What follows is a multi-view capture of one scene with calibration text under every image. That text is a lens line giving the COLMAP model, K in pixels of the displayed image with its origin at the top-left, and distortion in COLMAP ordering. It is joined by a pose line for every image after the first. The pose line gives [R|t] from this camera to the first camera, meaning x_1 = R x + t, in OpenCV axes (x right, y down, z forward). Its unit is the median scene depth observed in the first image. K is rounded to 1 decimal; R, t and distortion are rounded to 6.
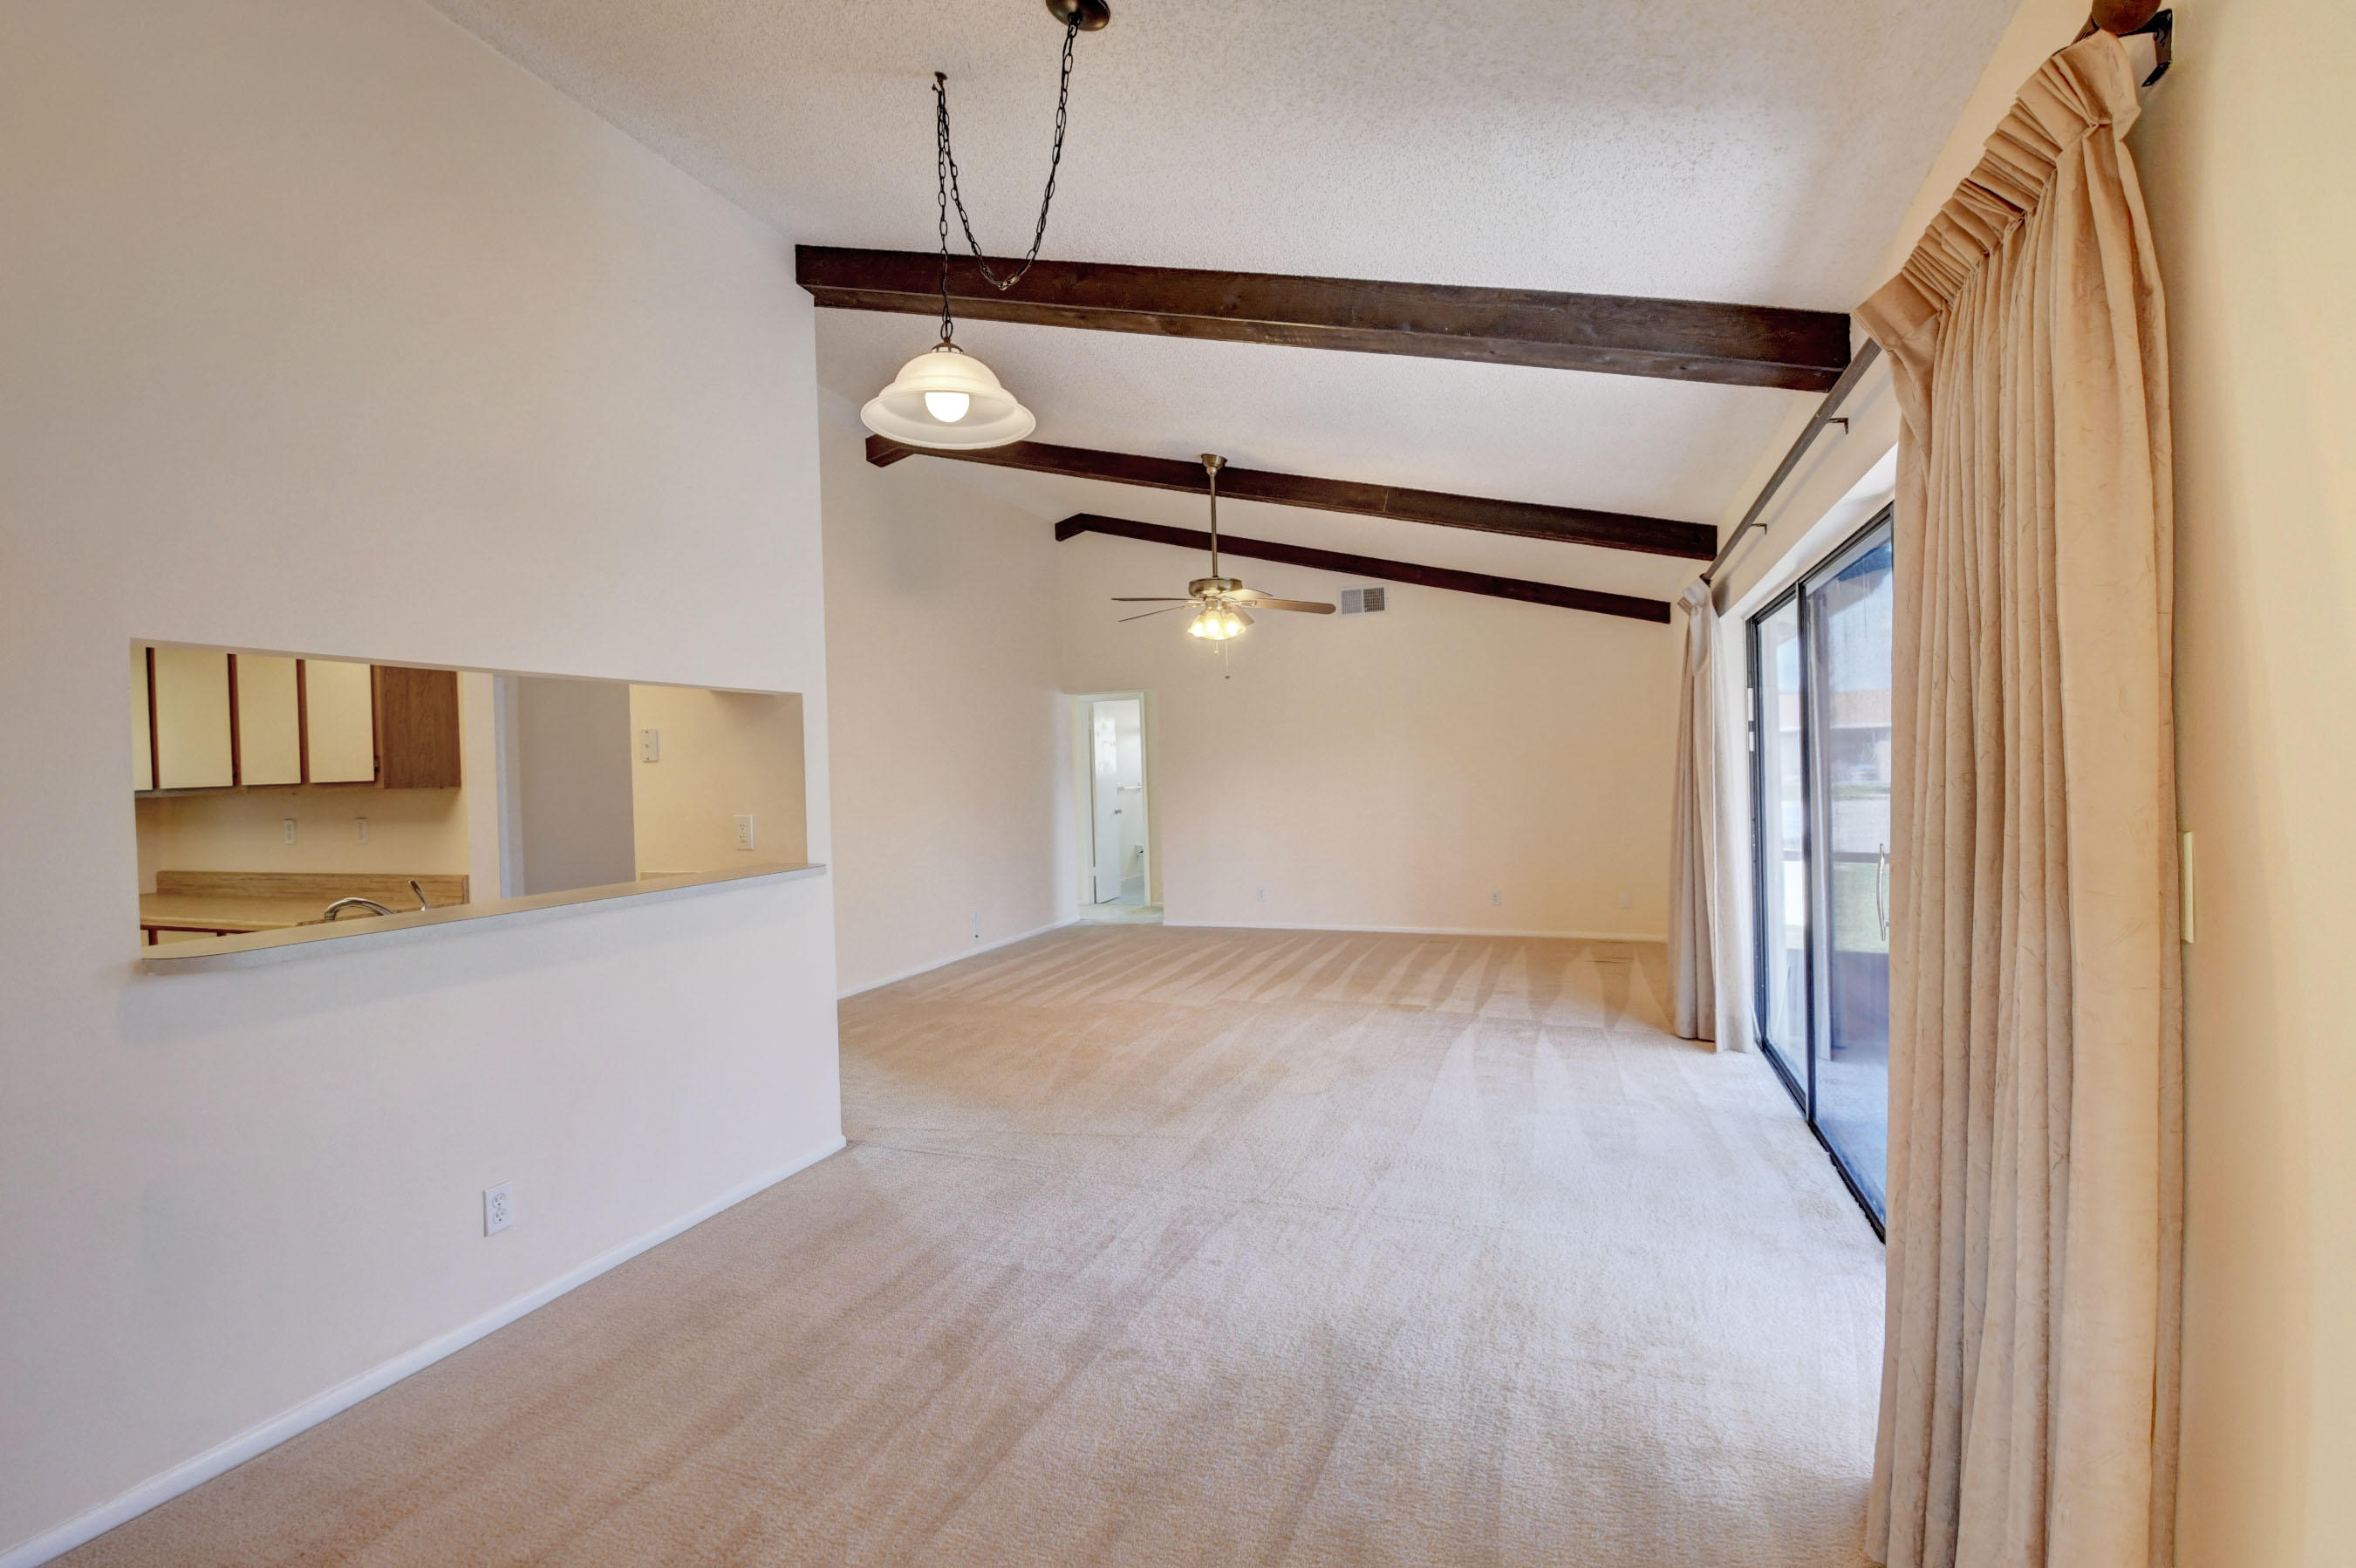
lens RADIAL K [[1031.2, 0, 1184.8], [0, 1031.2, 774.3], [0, 0, 1]] dist [0.000388, -0.016924]
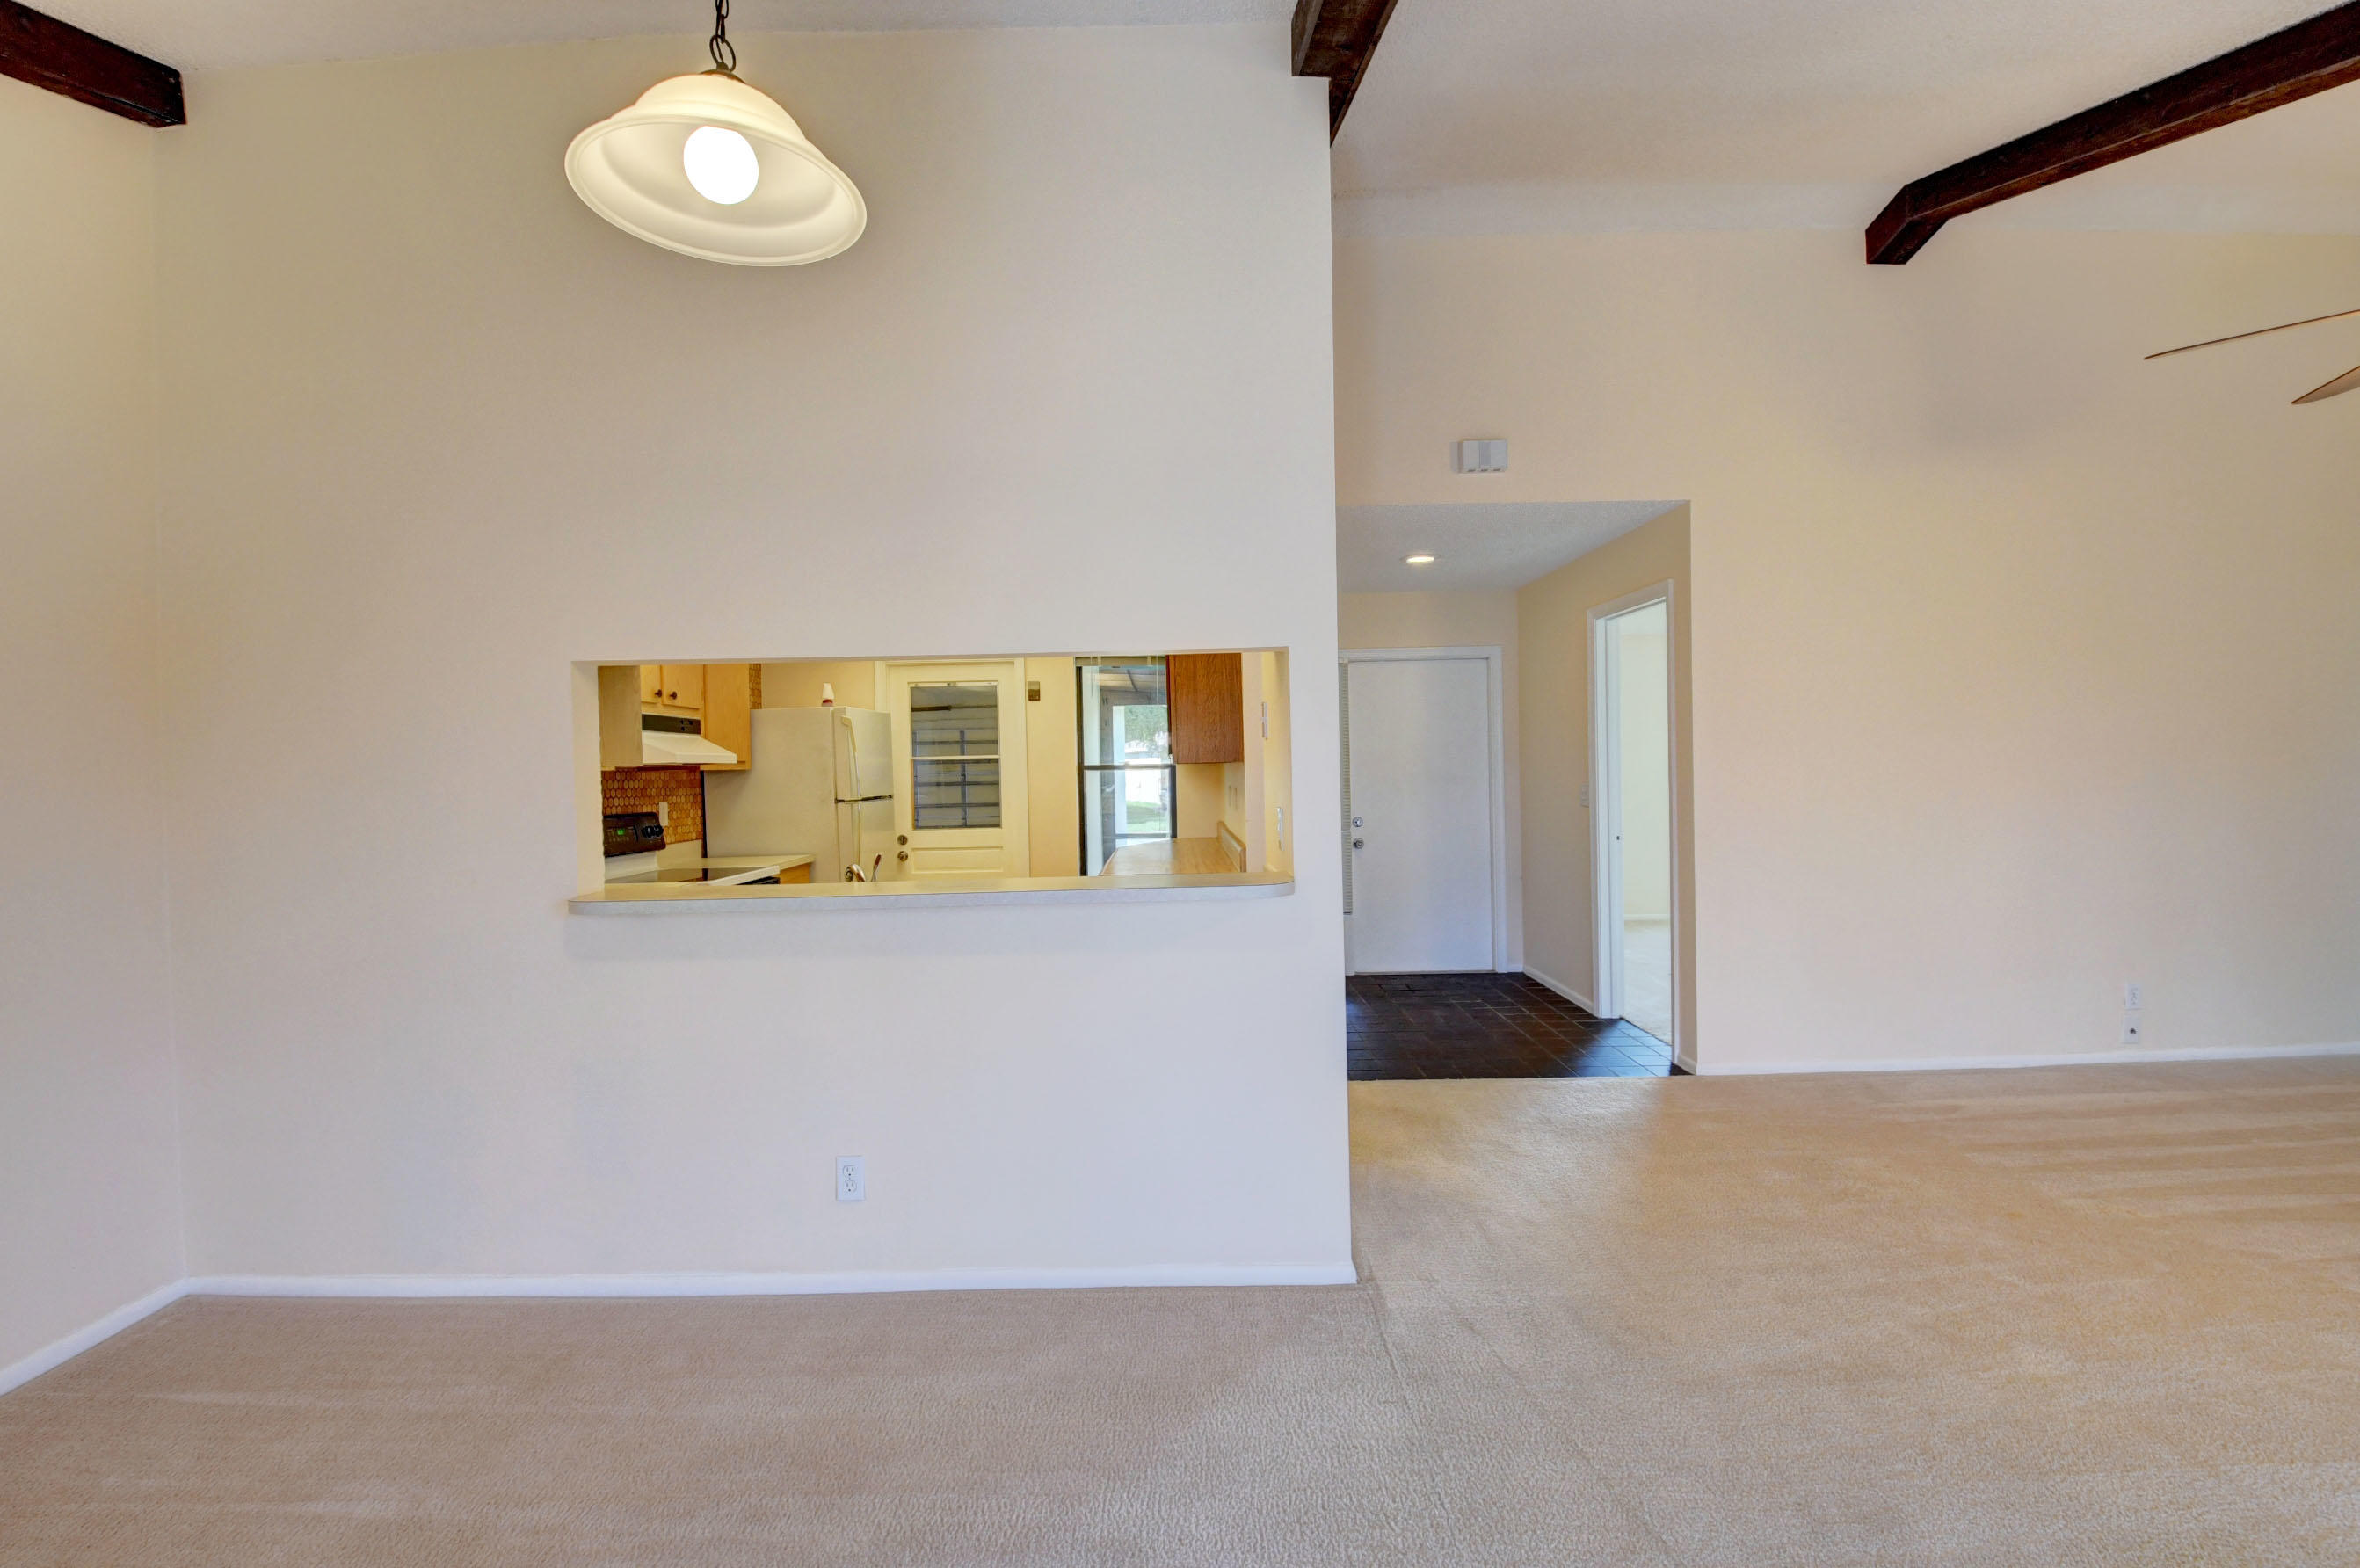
lens RADIAL K [[1028.7, 0, 1170.5], [0, 1028.7, 795.5], [0, 0, 1]] dist [0.000178, -0.010808]
pose [[0.353618, 0.045060, -0.934304, 0.231077], [0.006670, 0.998692, 0.050690, -0.007913], [0.935366, -0.024157, 0.352855, 0.550760]]
